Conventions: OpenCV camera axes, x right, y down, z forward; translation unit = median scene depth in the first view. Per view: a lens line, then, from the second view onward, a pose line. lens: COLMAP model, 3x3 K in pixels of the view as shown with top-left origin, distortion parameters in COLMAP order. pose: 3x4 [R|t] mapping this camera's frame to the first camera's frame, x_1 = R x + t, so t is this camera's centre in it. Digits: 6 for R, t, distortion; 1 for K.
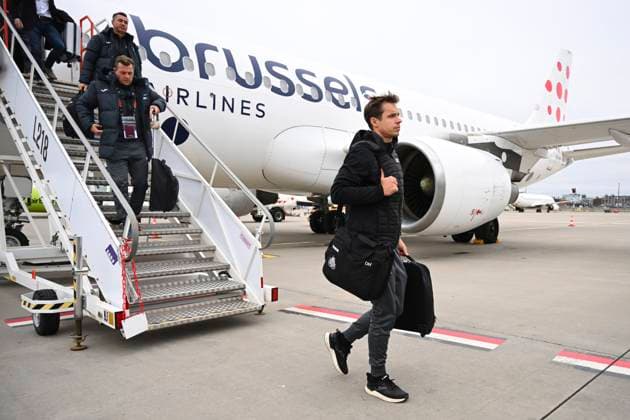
lens RADIAL K [[478.7, 0, 352.6], [0, 478.7, 237.1], [0, 0, 1]] dist [0.004028, 0.007252]
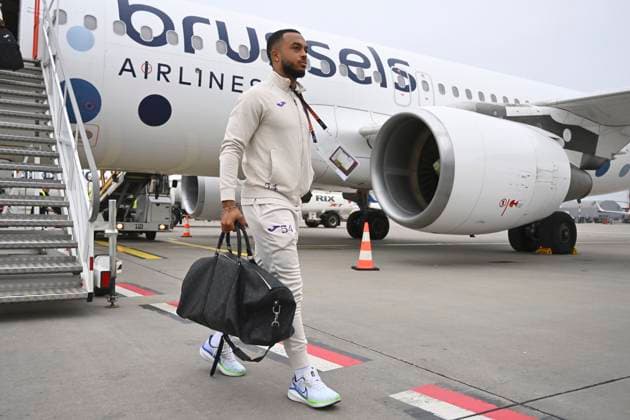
lens RADIAL K [[541.9, 0, 305.6], [0, 541.9, 202.4], [0, 0, 1]] dist [-0.008056, 0.001471]
pose [[0.966888, 0.015292, -0.254743, 0.159319], [-0.036544, 0.996212, -0.078901, 0.021834], [0.252572, 0.085598, 0.963784, 0.090749]]
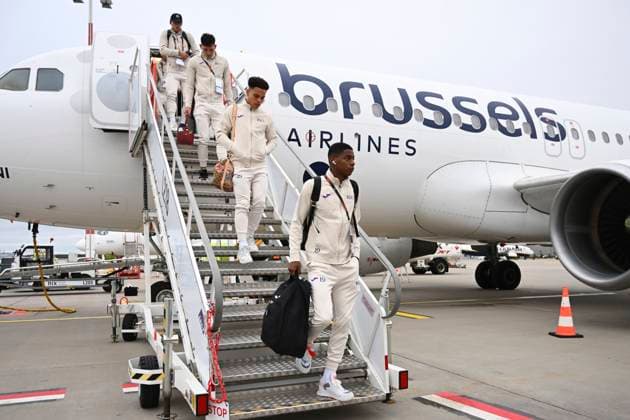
lens RADIAL K [[512.3, 0, 315.6], [0, 512.3, 251.2], [0, 0, 1]] dist [-0.000933, 0.000971]
pose [[0.921239, -0.014120, -0.388741, 0.009717], [-0.013037, 0.997659, -0.067134, -0.010053], [0.388779, 0.066915, 0.918898, 0.086621]]
